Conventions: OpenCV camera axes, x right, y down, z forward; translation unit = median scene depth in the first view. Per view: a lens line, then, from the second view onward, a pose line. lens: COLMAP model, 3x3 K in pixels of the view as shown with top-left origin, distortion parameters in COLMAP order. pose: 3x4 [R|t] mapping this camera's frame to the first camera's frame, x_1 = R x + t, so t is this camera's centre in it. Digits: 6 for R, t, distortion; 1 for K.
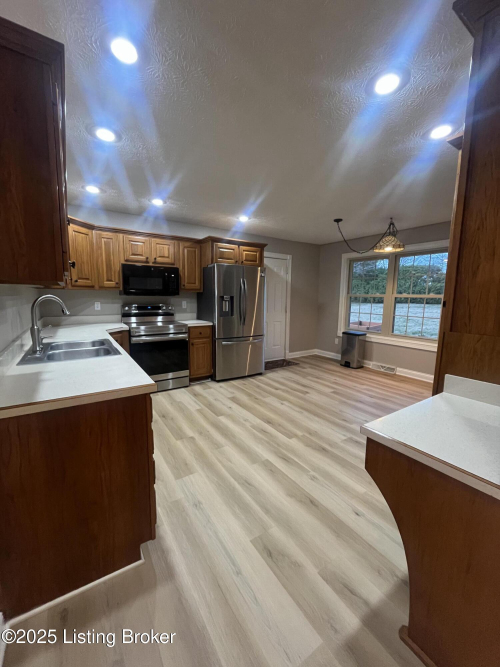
lens RADIAL K [[270.7, 0, 248.8], [0, 270.7, 333.0], [0, 0, 1]] dist [-0.003837, -0.000225]
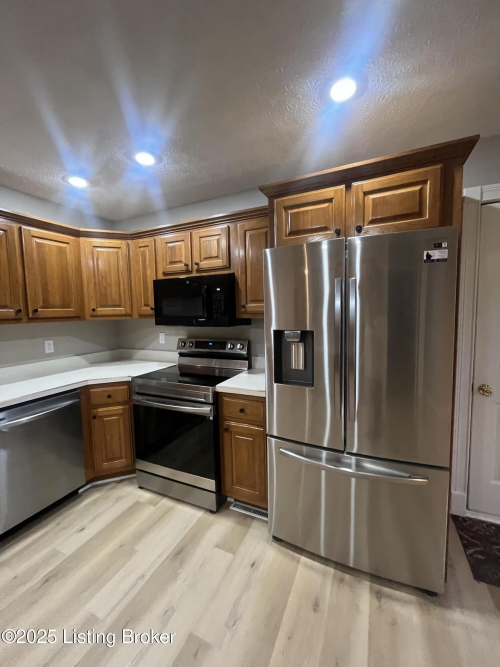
lens RADIAL K [[270.7, 0, 248.5], [0, 270.7, 333.8], [0, 0, 1]] dist [-0.003837, -0.000225]
pose [[0.524904, 0.046368, -0.849898, 0.224806], [-0.091782, 0.995776, -0.002358, -0.139457], [0.846199, 0.079243, 0.526943, 0.836879]]
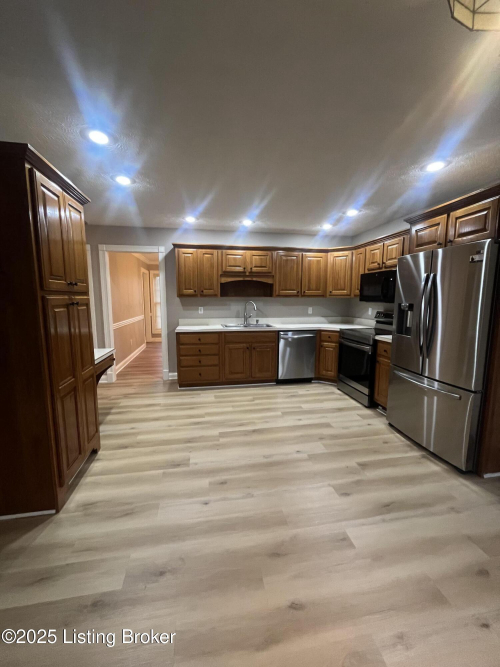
lens RADIAL K [[270.7, 0, 249.2], [0, 270.7, 333.2], [0, 0, 1]] dist [-0.003837, -0.000225]
pose [[-0.388475, 0.105631, -0.915385, 0.746289], [-0.137842, 0.975568, 0.171074, -0.140719], [0.911091, 0.192636, -0.364424, 1.008826]]
